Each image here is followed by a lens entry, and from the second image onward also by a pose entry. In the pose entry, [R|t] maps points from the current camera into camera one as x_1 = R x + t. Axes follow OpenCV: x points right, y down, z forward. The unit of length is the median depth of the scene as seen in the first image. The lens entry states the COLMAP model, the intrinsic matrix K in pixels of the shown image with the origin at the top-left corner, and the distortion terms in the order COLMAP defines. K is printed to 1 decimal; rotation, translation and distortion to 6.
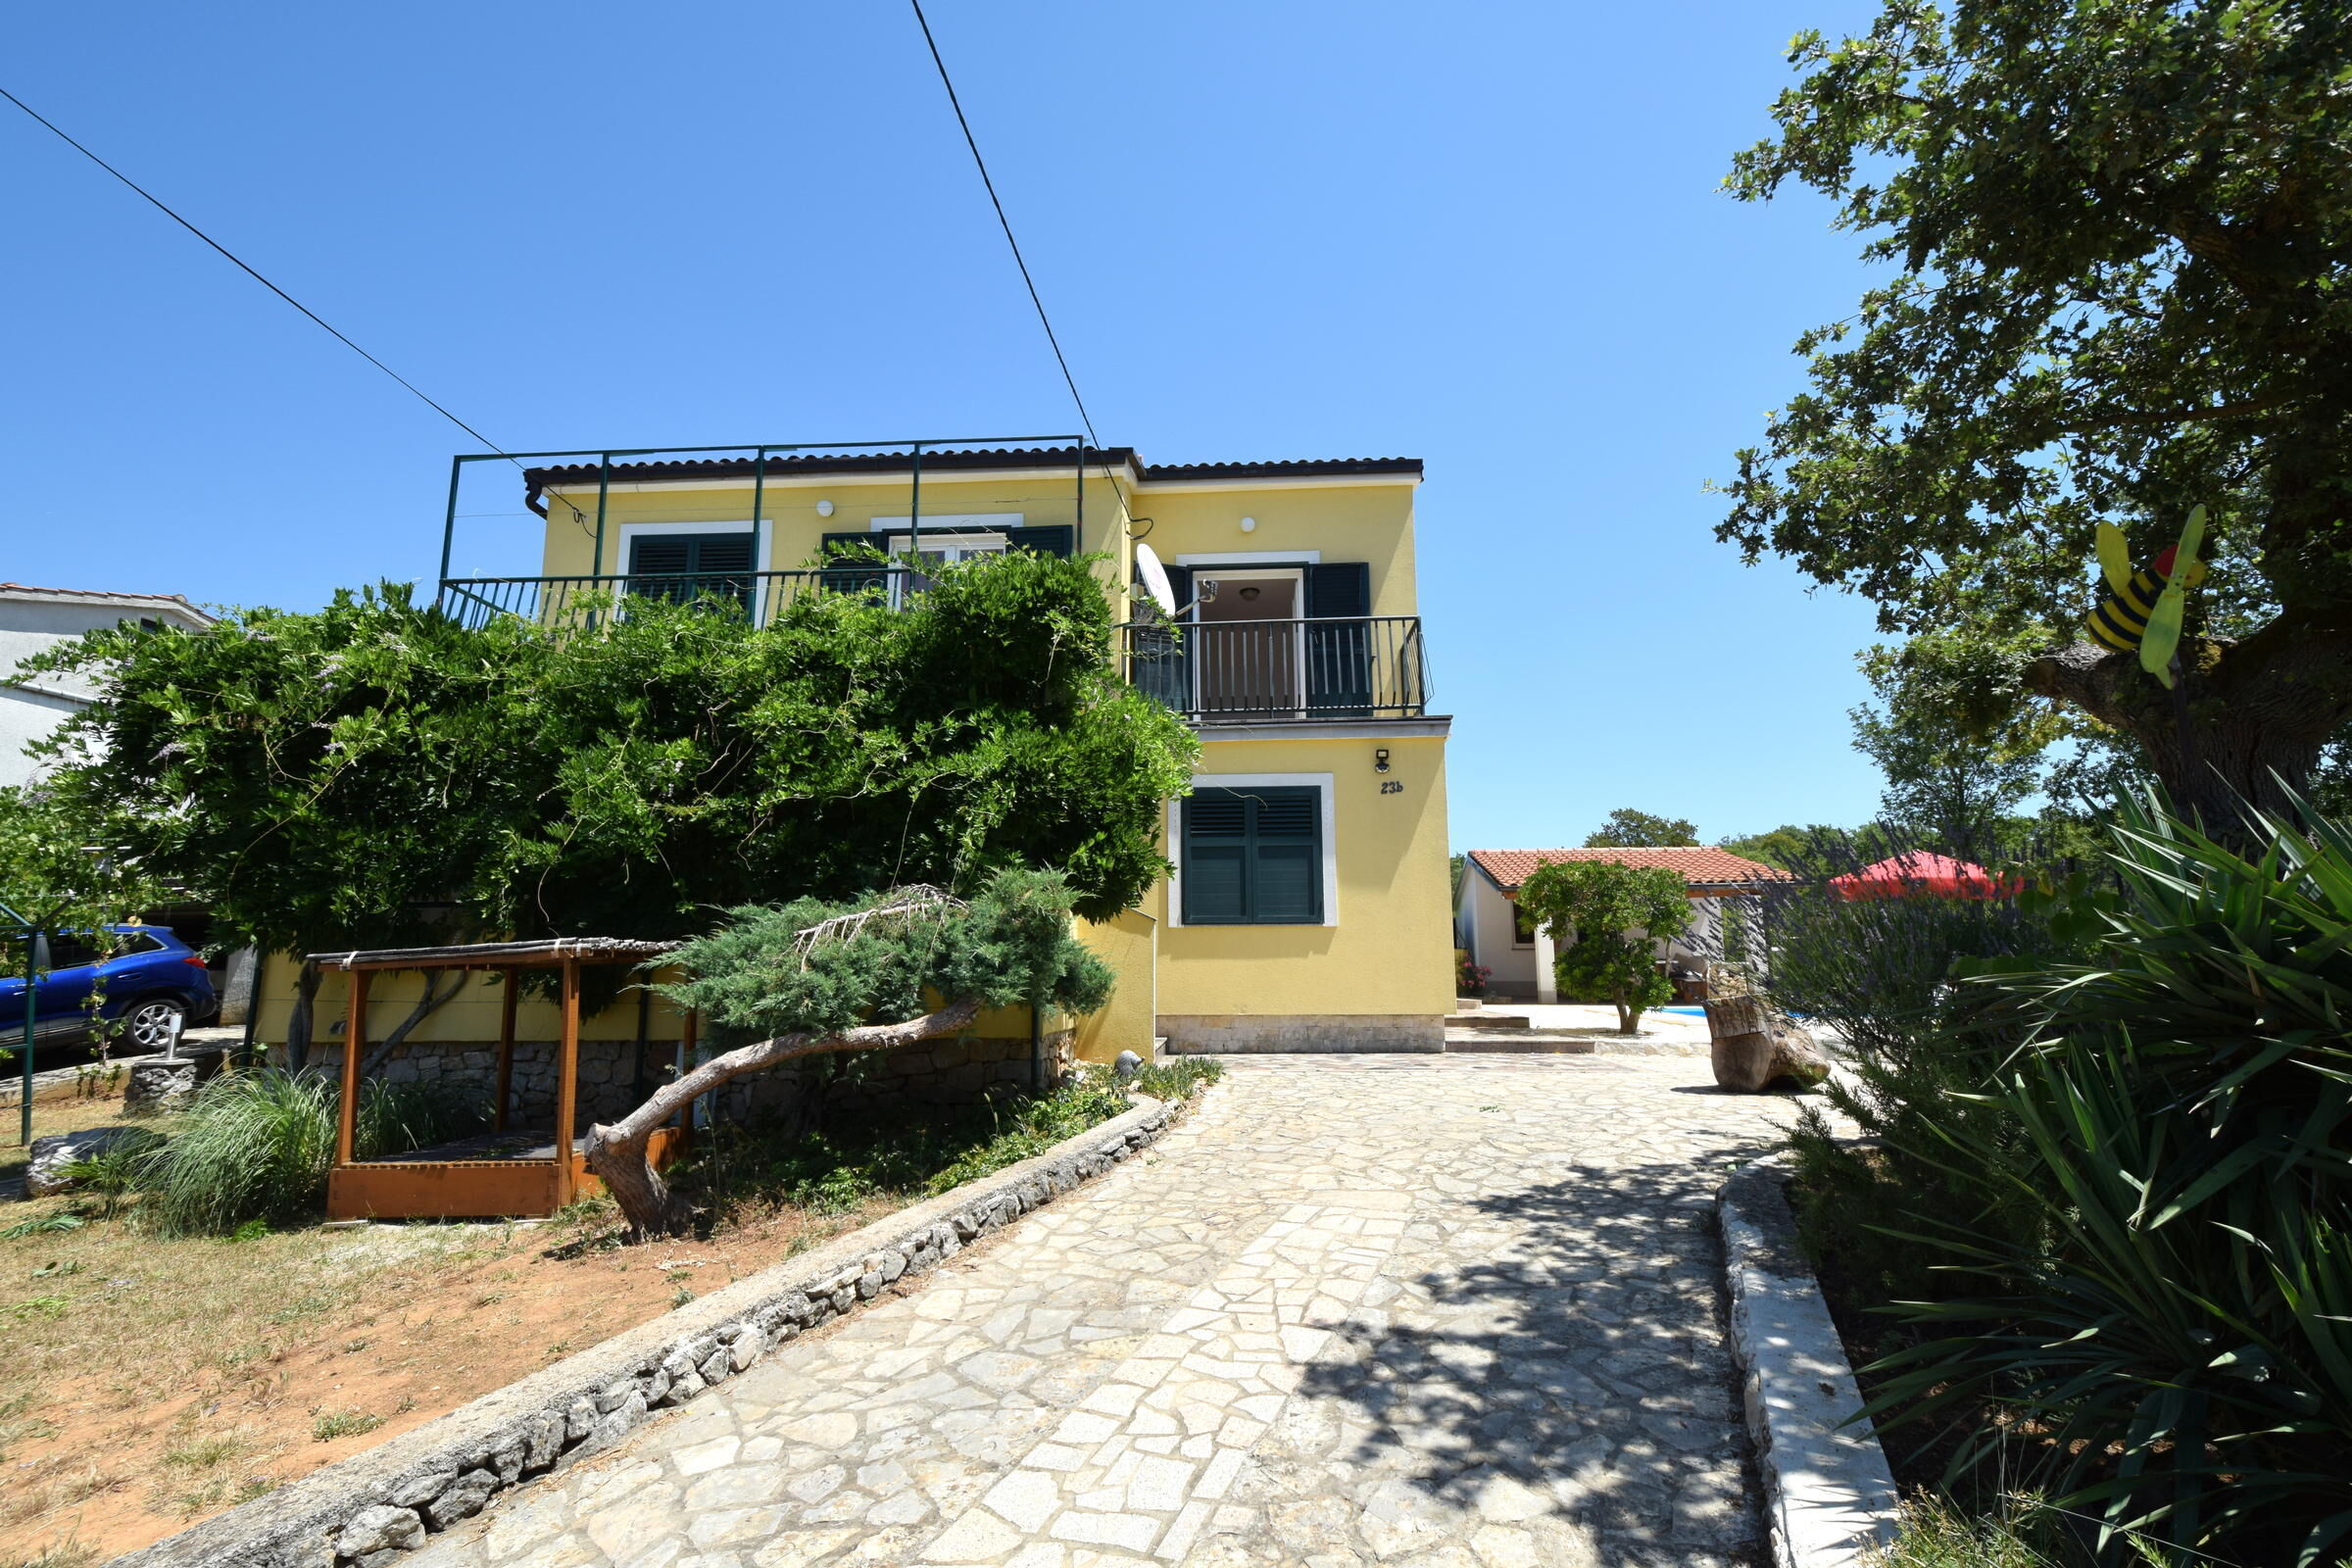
lens RADIAL K [[1020.7, 0, 1185.2], [0, 1020.7, 818.4], [0, 0, 1]] dist [0.011344, -0.005331]
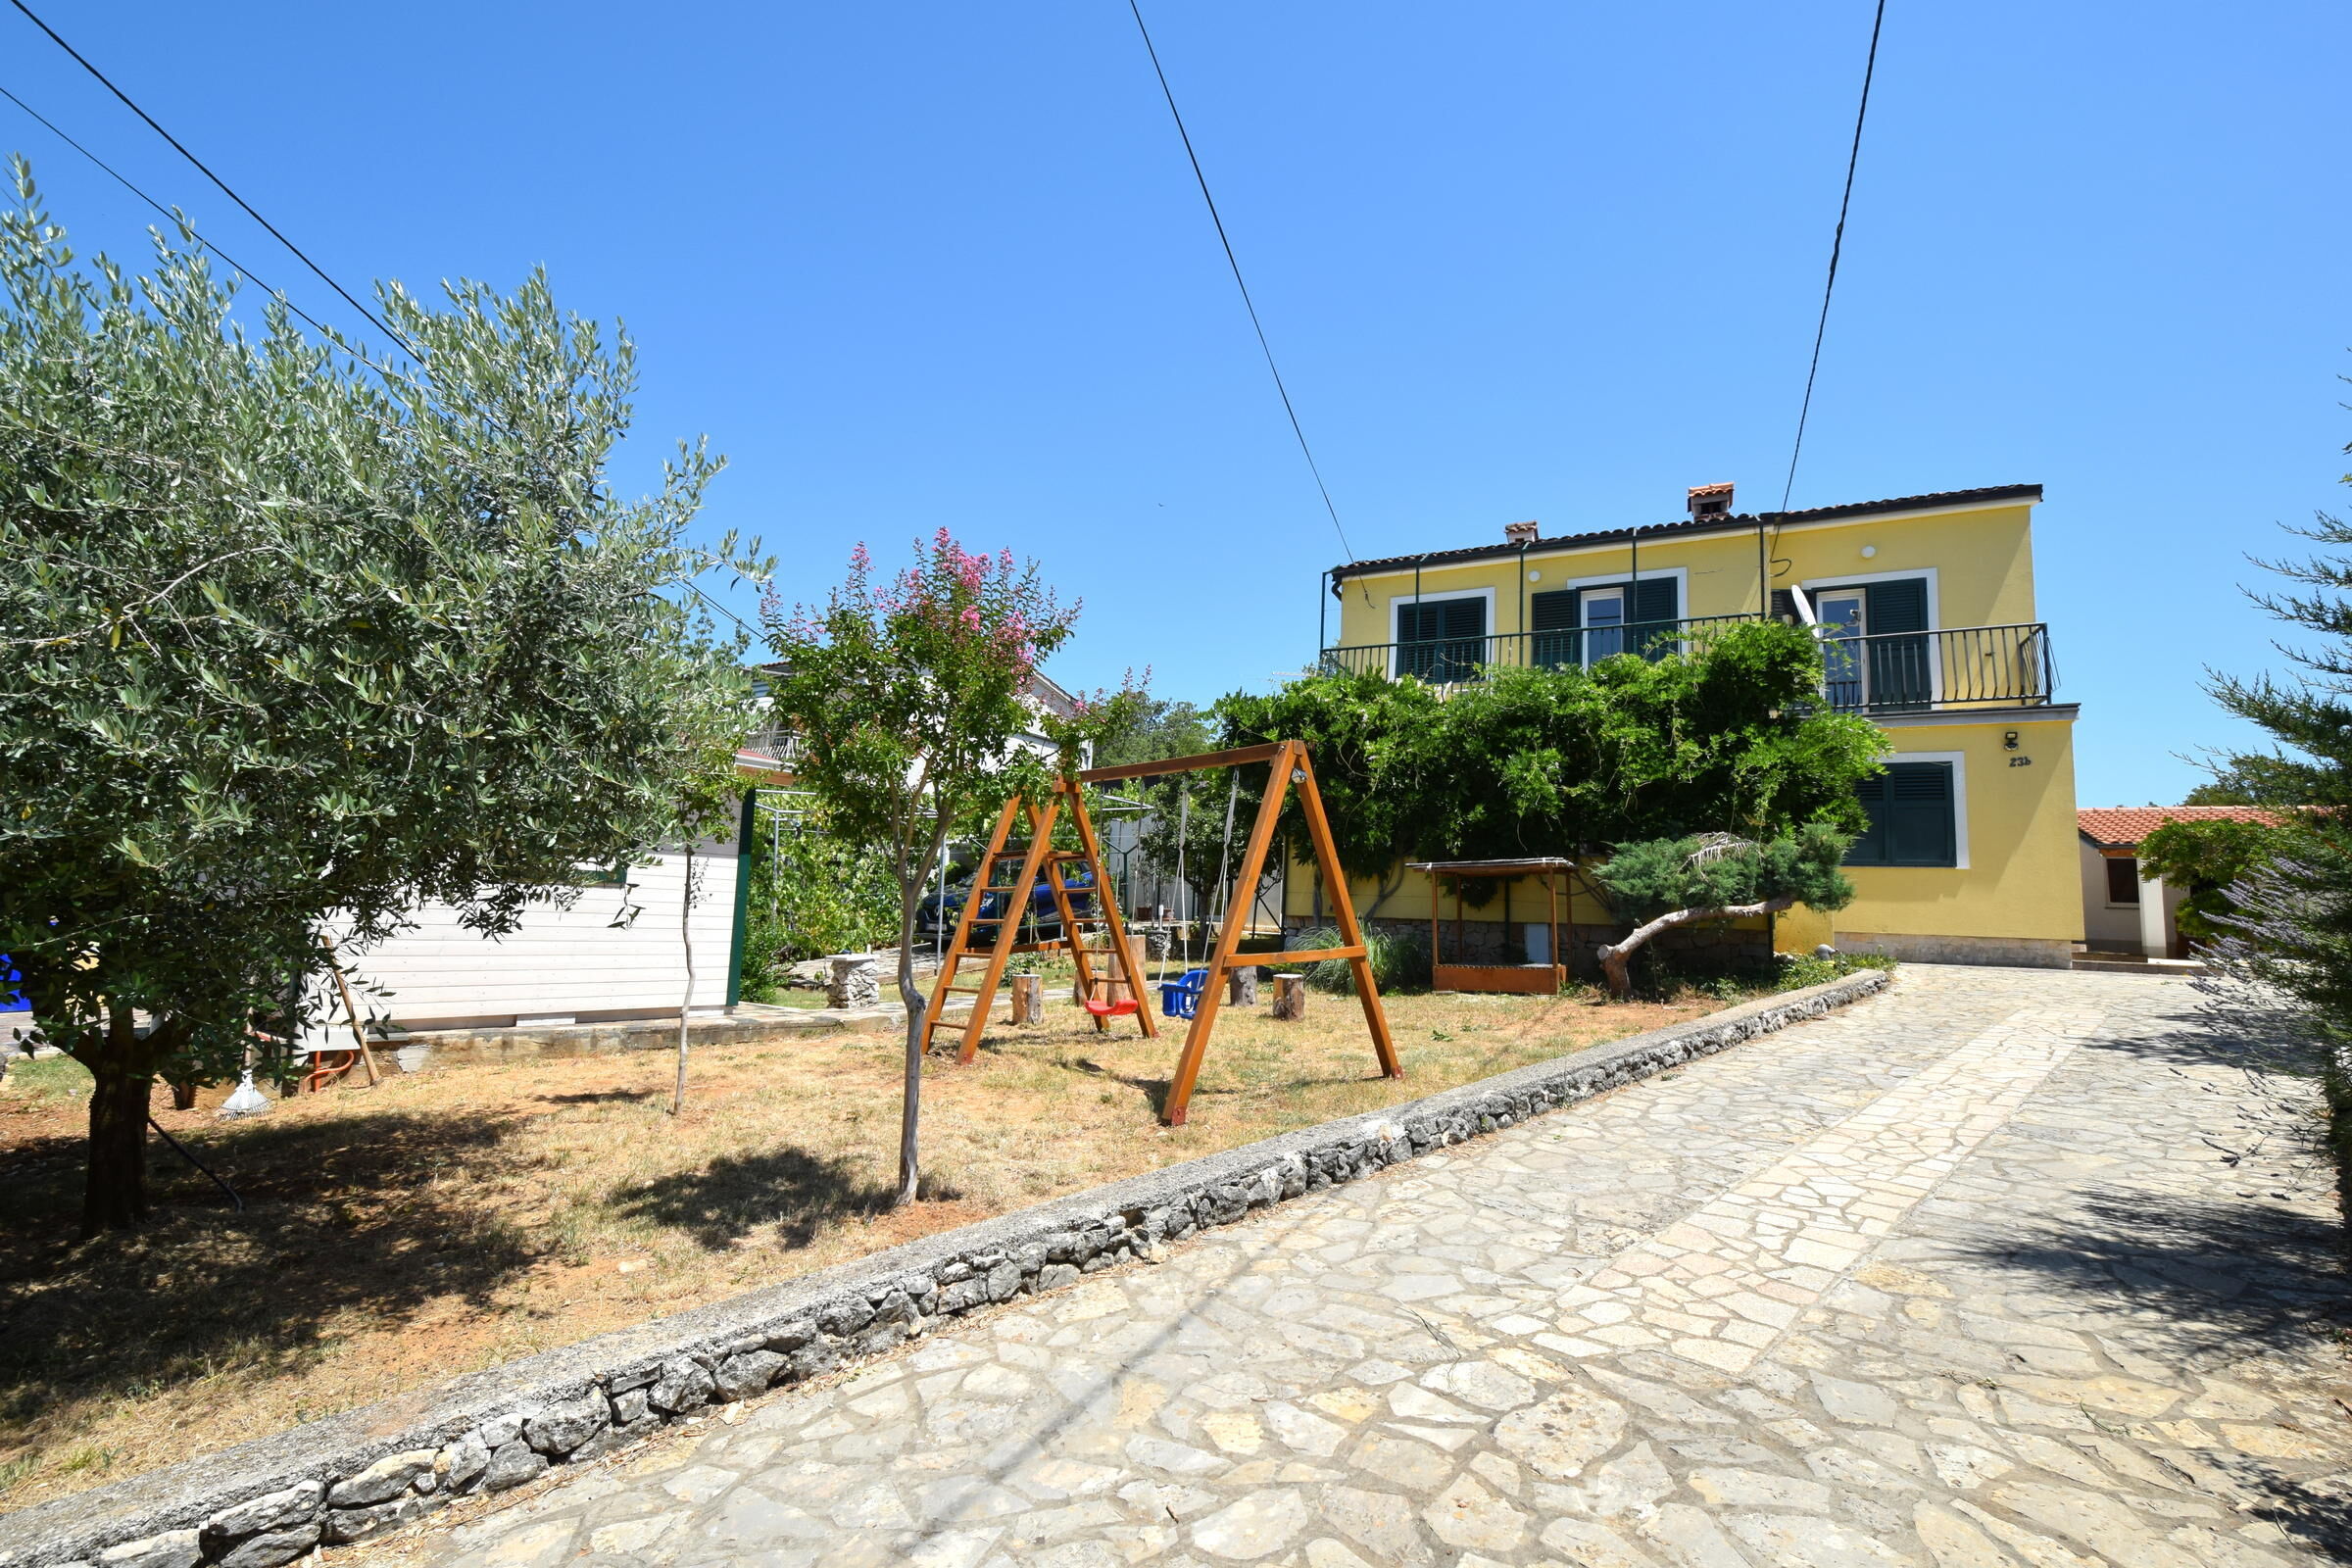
lens RADIAL K [[1020.7, 0, 1185.2], [0, 1020.7, 818.4], [0, 0, 1]] dist [0.011344, -0.005331]
pose [[0.924743, 0.001968, -0.380588, -0.298374], [0.013513, 0.999186, 0.037999, -0.024431], [0.380353, -0.040282, 0.923964, -0.634091]]
